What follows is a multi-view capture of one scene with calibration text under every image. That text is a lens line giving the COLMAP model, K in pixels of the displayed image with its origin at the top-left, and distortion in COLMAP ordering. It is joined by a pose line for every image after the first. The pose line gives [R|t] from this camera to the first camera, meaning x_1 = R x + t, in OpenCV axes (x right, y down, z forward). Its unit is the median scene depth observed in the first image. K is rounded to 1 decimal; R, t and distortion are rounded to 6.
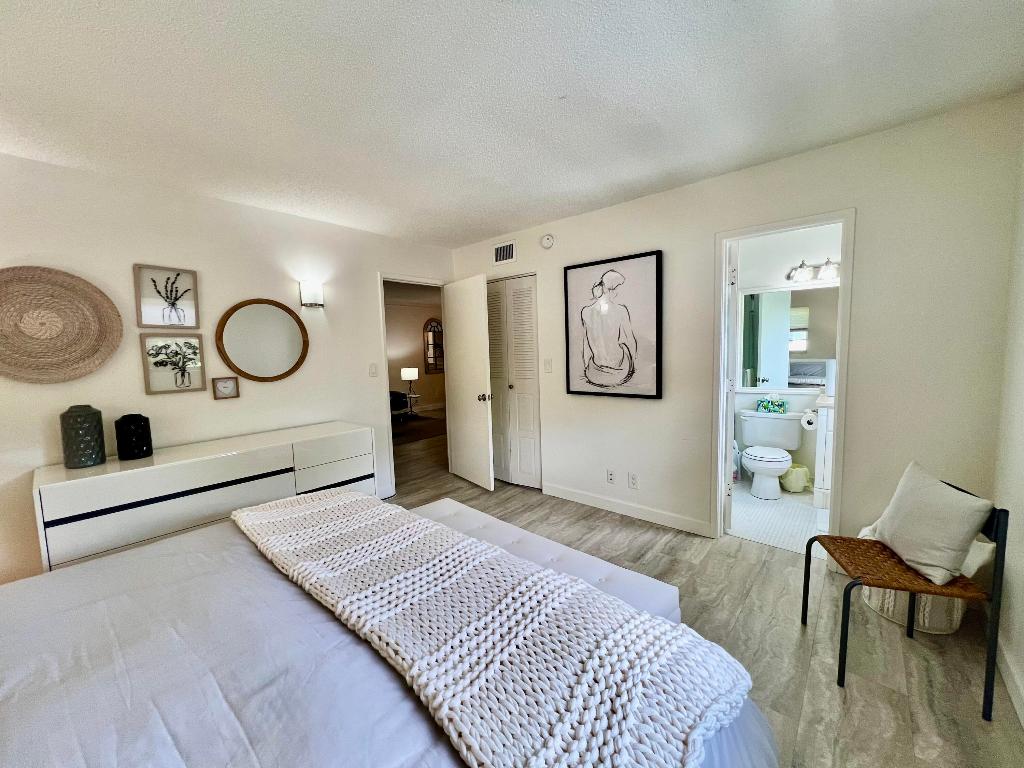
lens RADIAL K [[409.2, 0, 508.7], [0, 409.2, 385.4], [0, 0, 1]] dist [-0.002316, 0.001282]
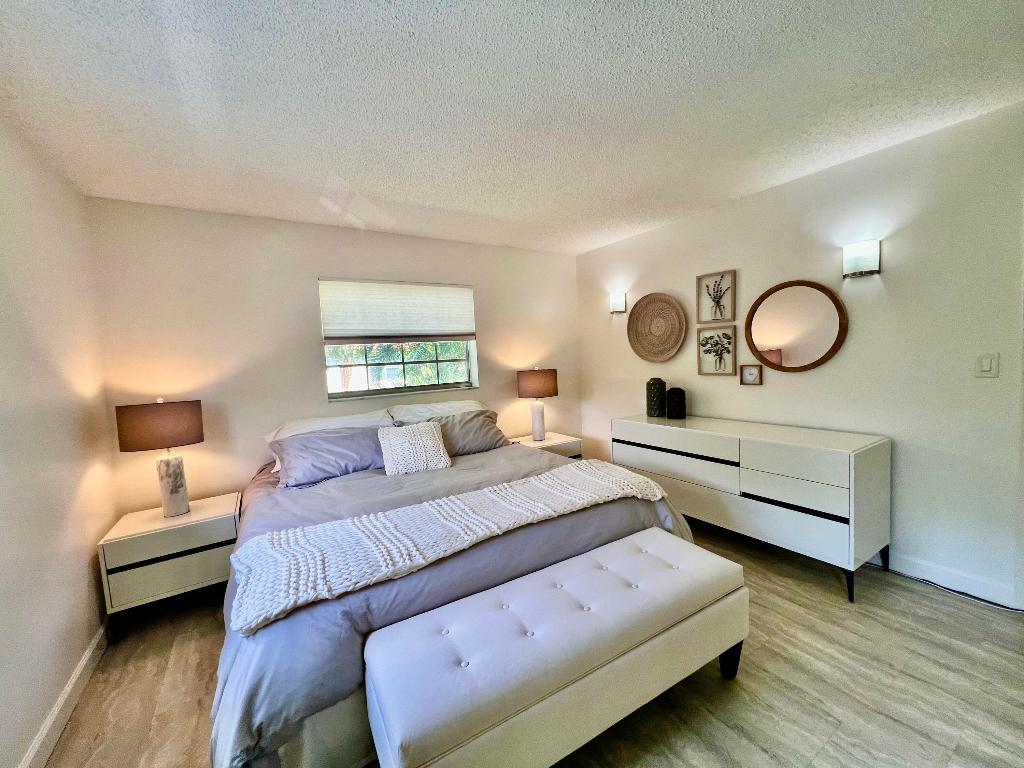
lens RADIAL K [[409.2, 0, 509.7], [0, 409.2, 383.3], [0, 0, 1]] dist [-0.002316, 0.001282]
pose [[-0.284079, 0.102615, -0.953294, 0.524474], [-0.032503, 0.992654, 0.116538, -0.079936], [0.958250, 0.064091, -0.278656, 0.744985]]
